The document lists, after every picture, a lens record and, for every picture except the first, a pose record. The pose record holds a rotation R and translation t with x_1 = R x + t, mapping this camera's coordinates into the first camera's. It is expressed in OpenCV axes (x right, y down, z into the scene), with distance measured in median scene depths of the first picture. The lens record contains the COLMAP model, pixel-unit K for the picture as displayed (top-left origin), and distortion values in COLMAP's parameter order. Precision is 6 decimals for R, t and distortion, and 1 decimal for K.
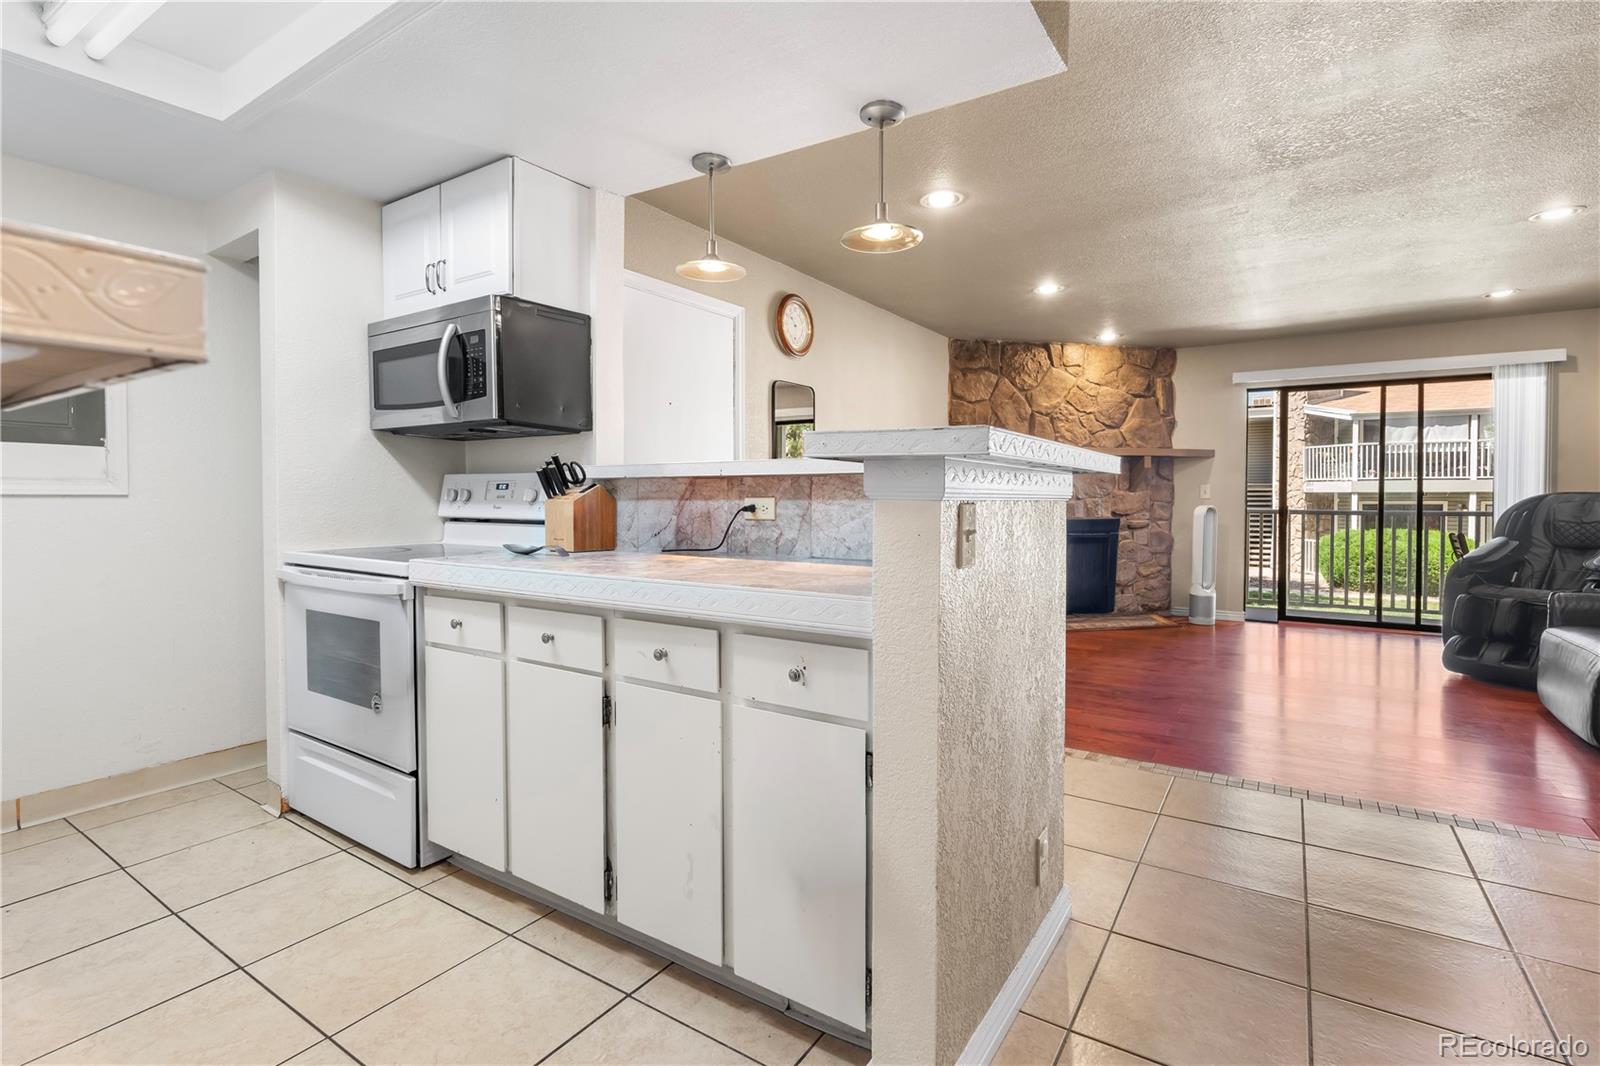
lens RADIAL K [[714.7, 0, 803.2], [0, 714.7, 508.9], [0, 0, 1]] dist [-0.003425, -0.000946]
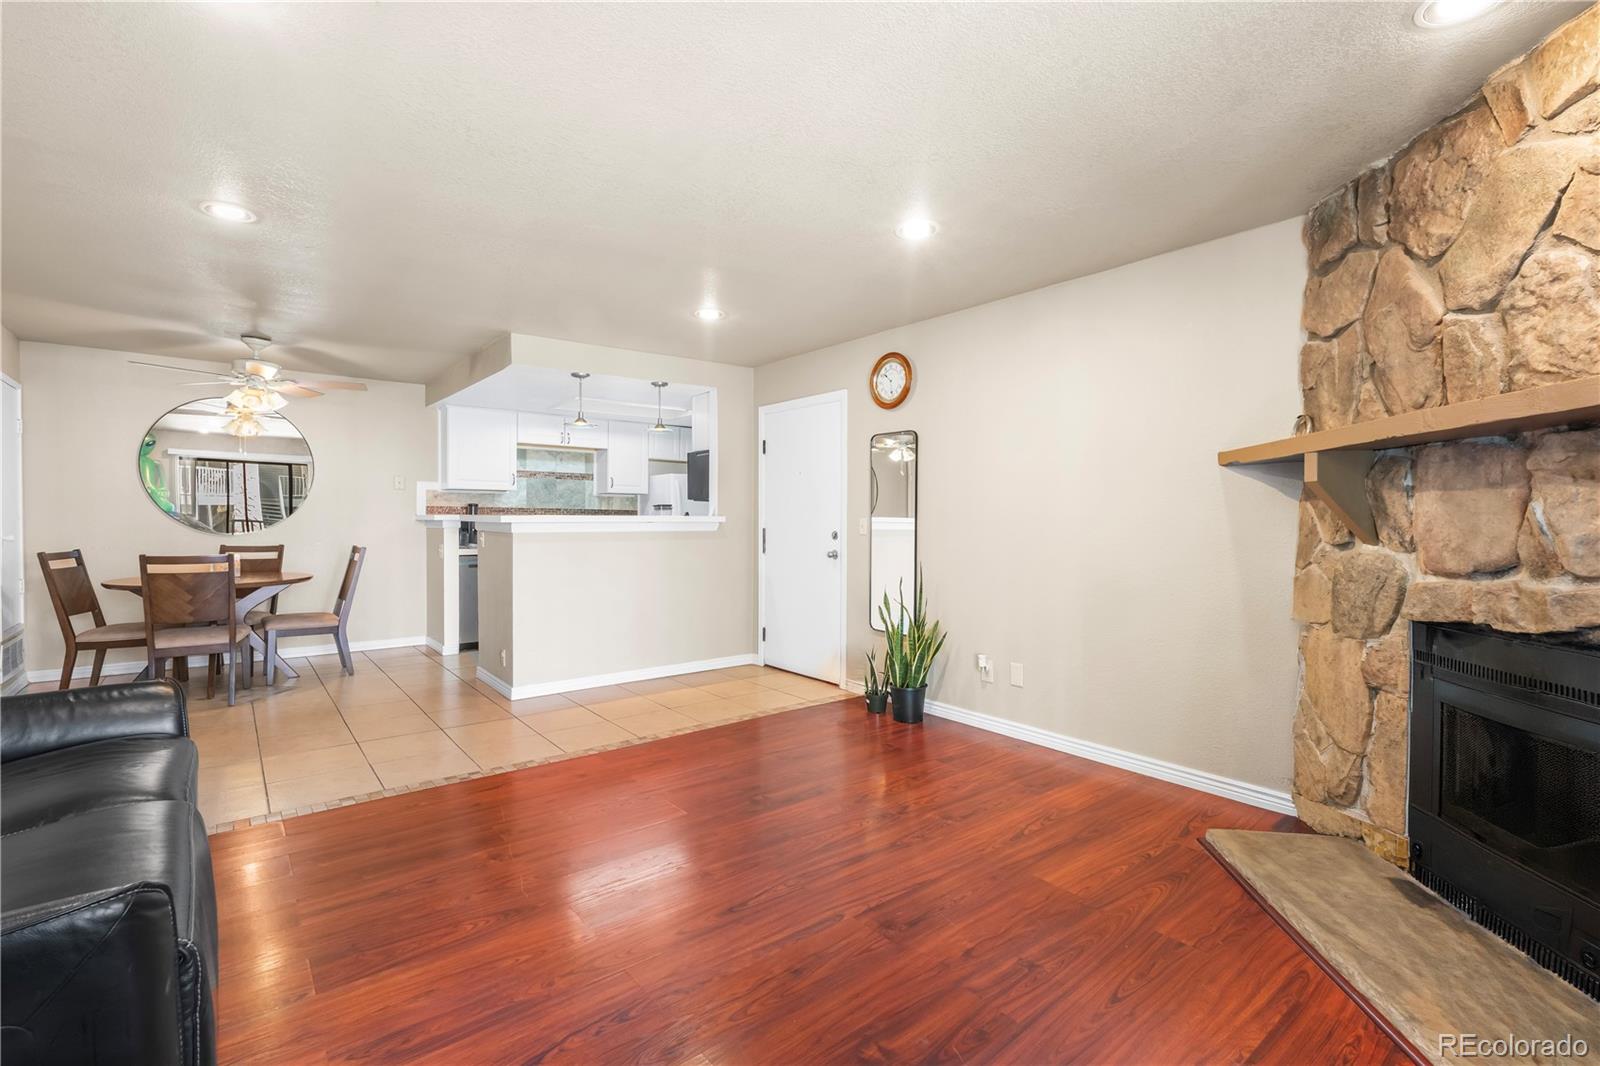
lens RADIAL K [[714.7, 0, 799.5], [0, 714.7, 531.8], [0, 0, 1]] dist [-0.003425, -0.000946]
pose [[-0.289719, 0.016329, -0.956972, 0.751509], [-0.027377, 0.999304, 0.025339, -0.031730], [0.956720, 0.033540, -0.289070, 0.821913]]
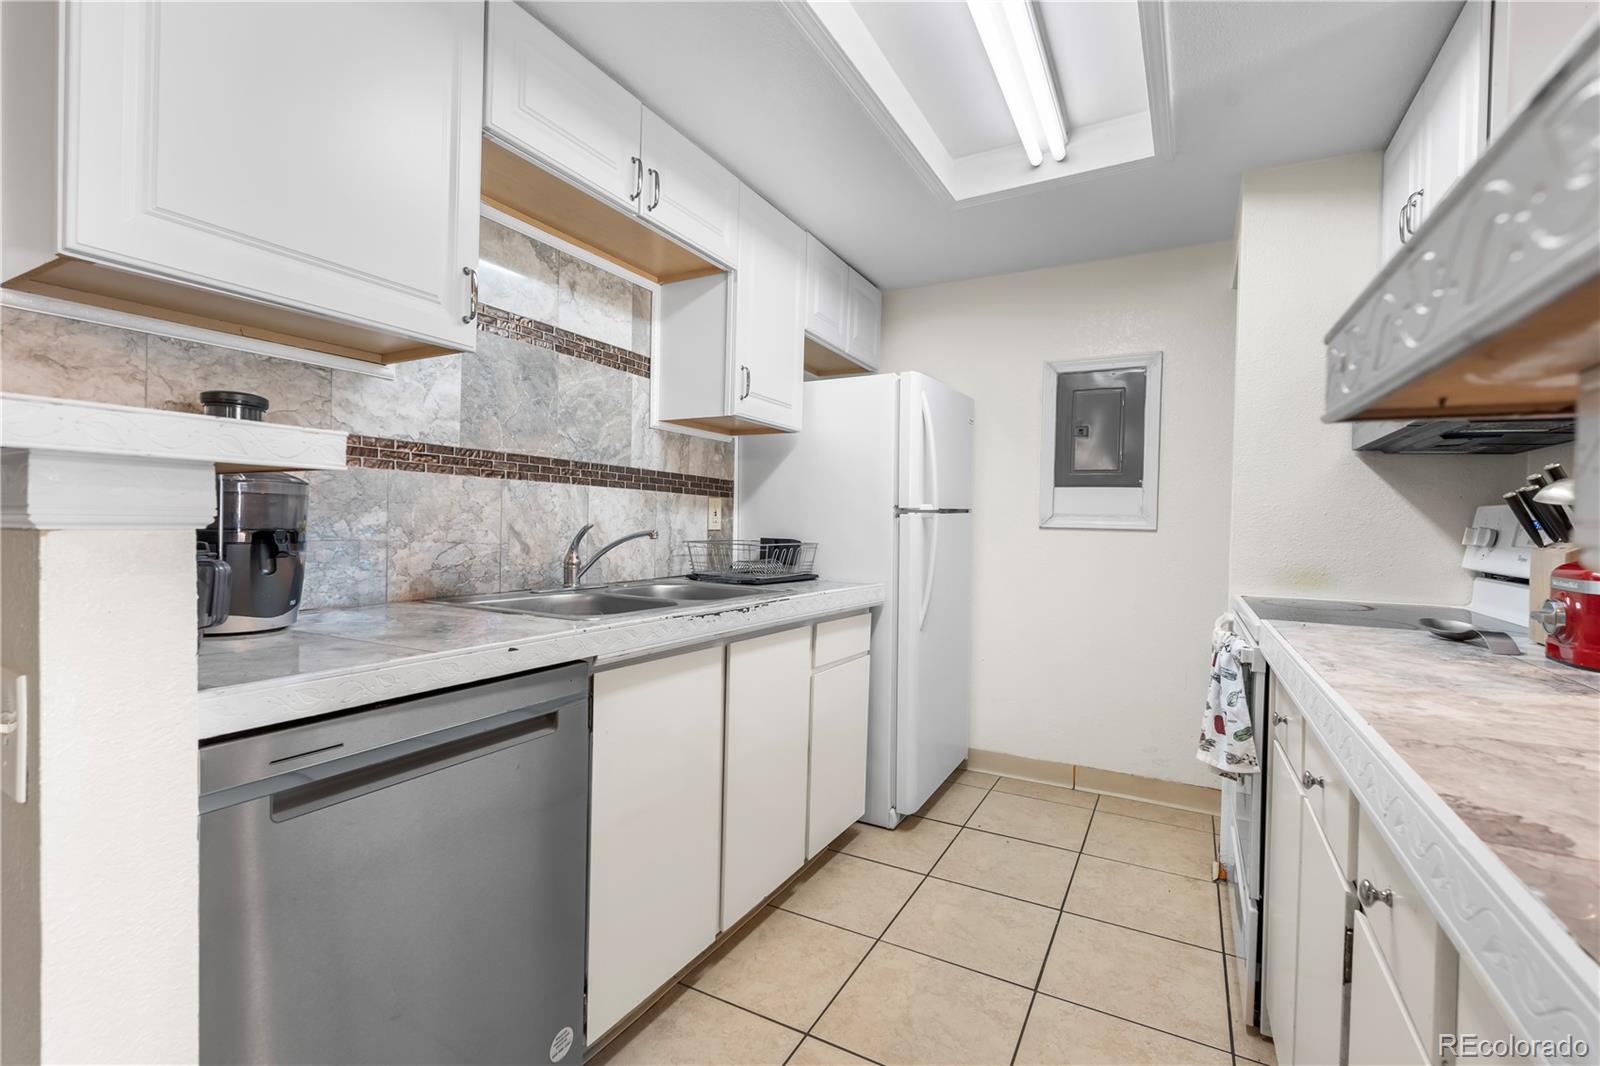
lens RADIAL K [[714.7, 0, 798.5], [0, 714.7, 534.7], [0, 0, 1]] dist [-0.003425, -0.000946]
pose [[0.093364, 0.020253, -0.995426, 0.052179], [-0.042735, 0.998953, 0.016316, -0.003062], [0.994714, 0.041017, 0.094132, 0.153666]]
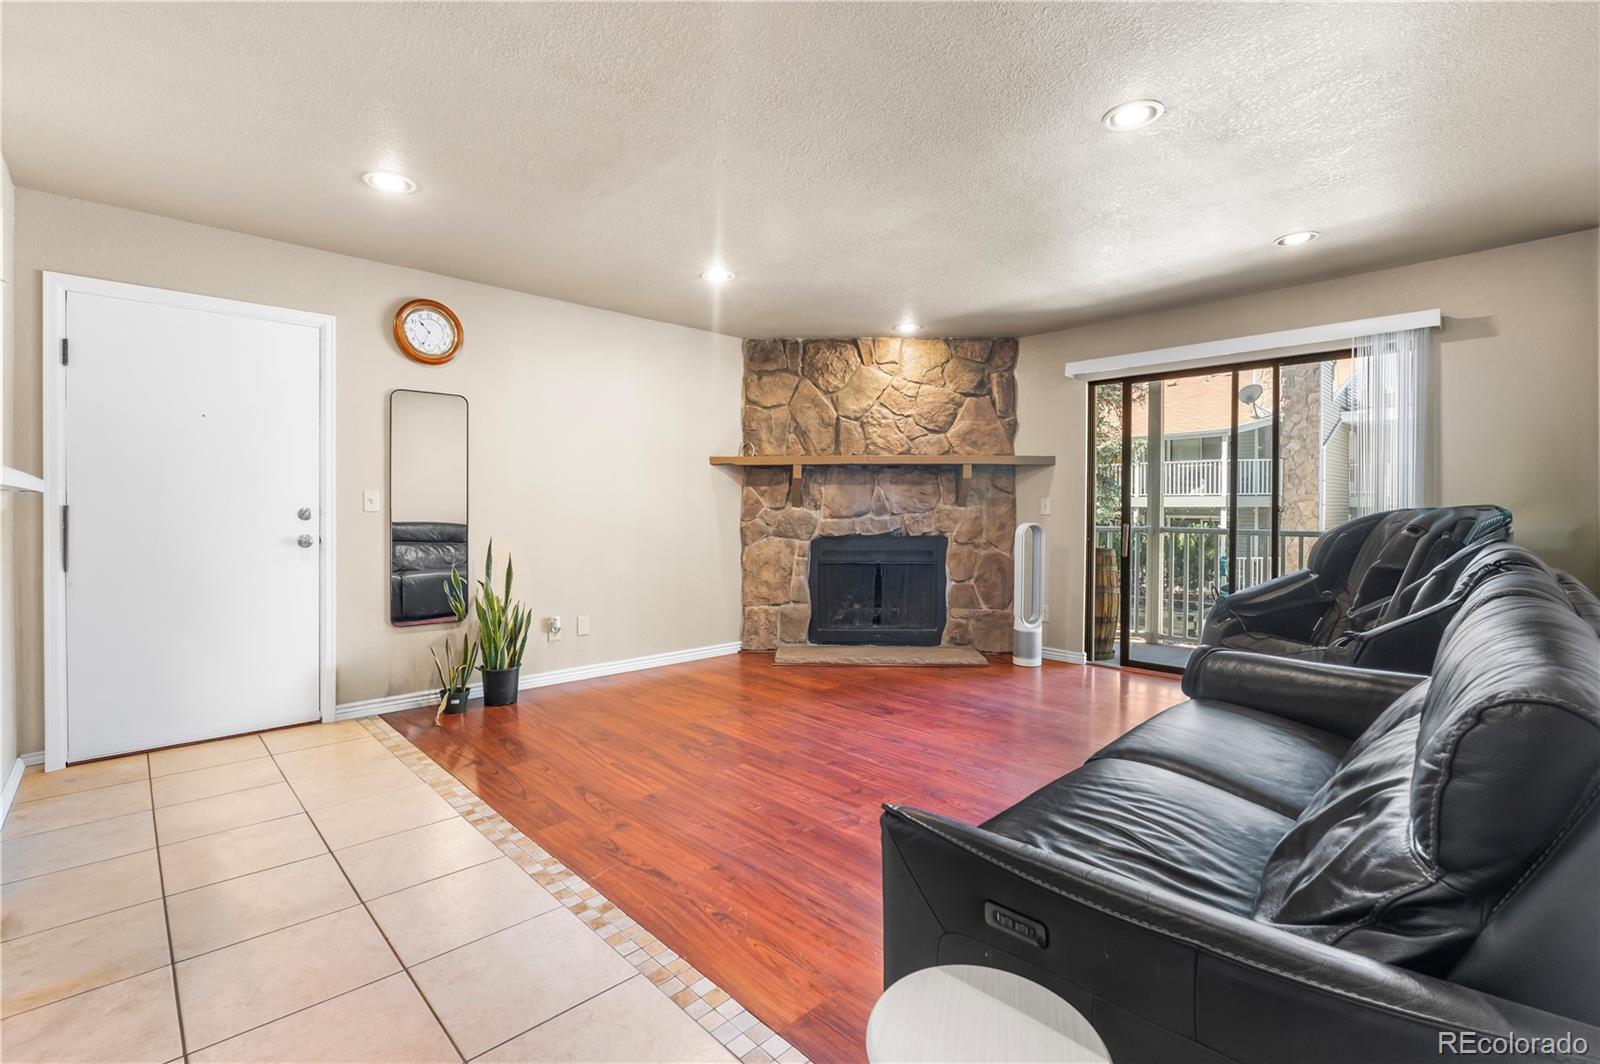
lens RADIAL K [[714.7, 0, 798.5], [0, 714.7, 507.8], [0, 0, 1]] dist [-0.003425, -0.000946]
pose [[0.976235, 0.001481, -0.216708, 0.468839], [-0.006275, 0.999750, -0.021440, -0.002649], [0.216622, 0.022290, 0.976001, 0.123428]]
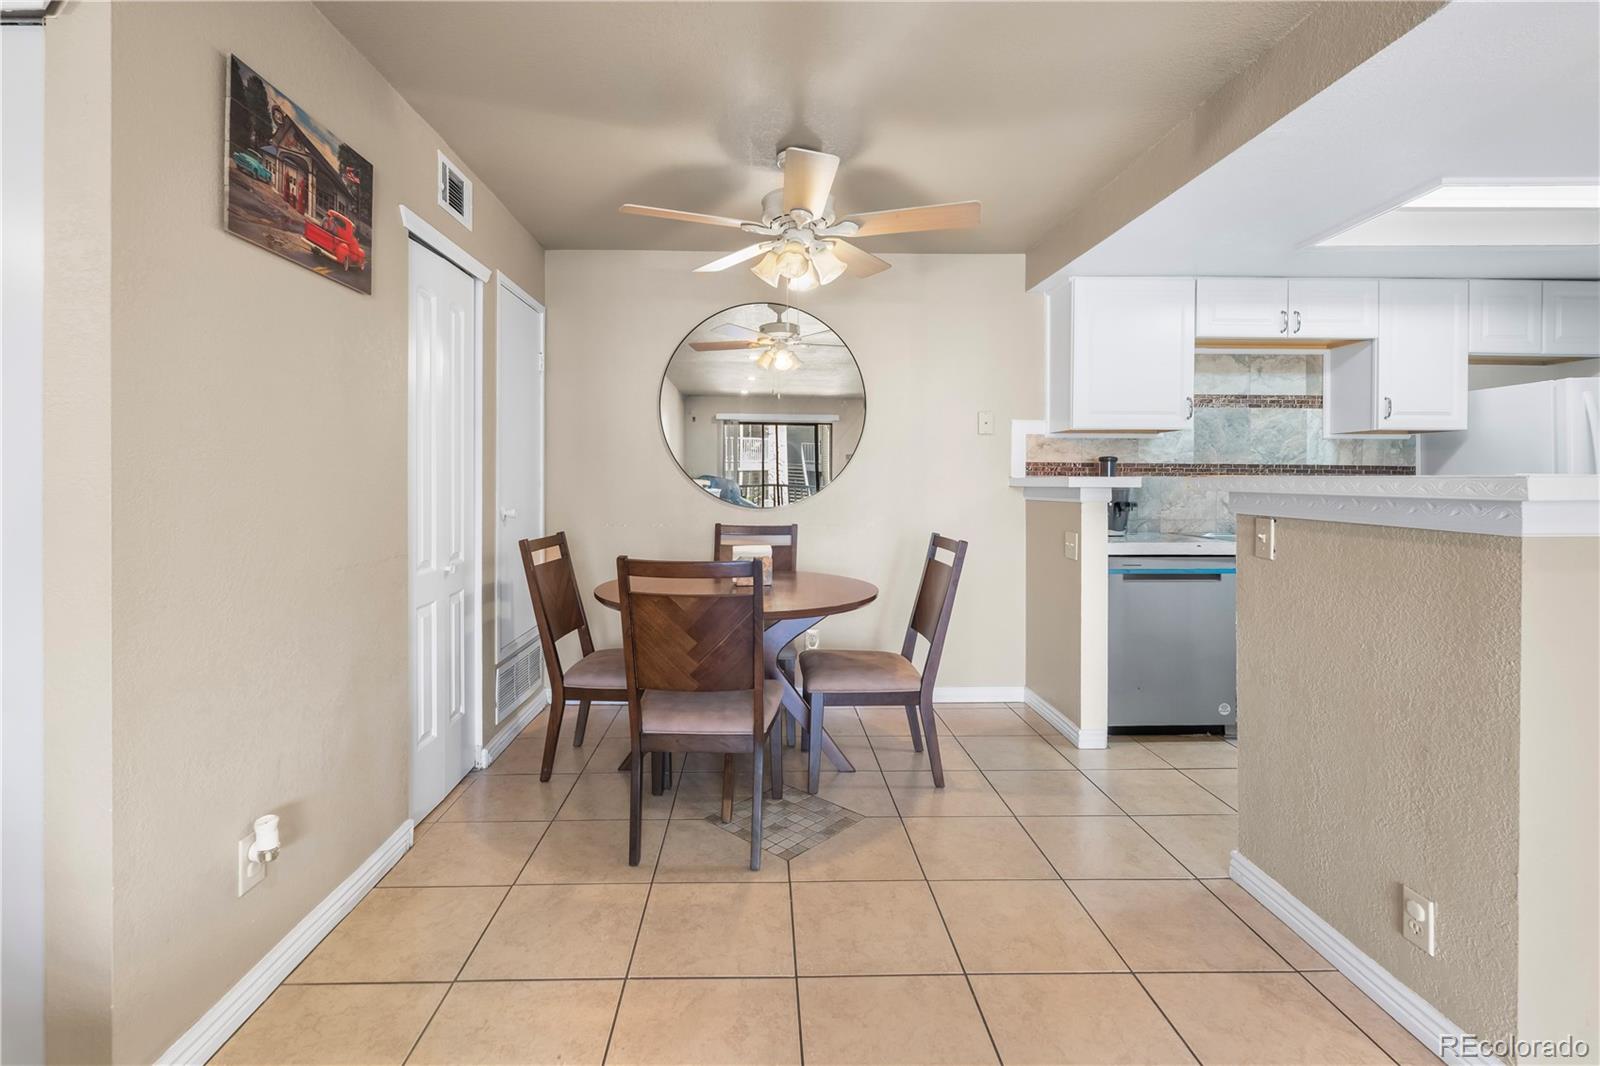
lens RADIAL K [[714.7, 0, 774.4], [0, 714.7, 482.1], [0, 0, 1]] dist [-0.003425, -0.000946]
pose [[-0.817045, 0.000511, -0.576573, 0.418258], [-0.014707, 0.999656, 0.021728, -0.020433], [0.576386, 0.026233, -0.816756, 0.346143]]
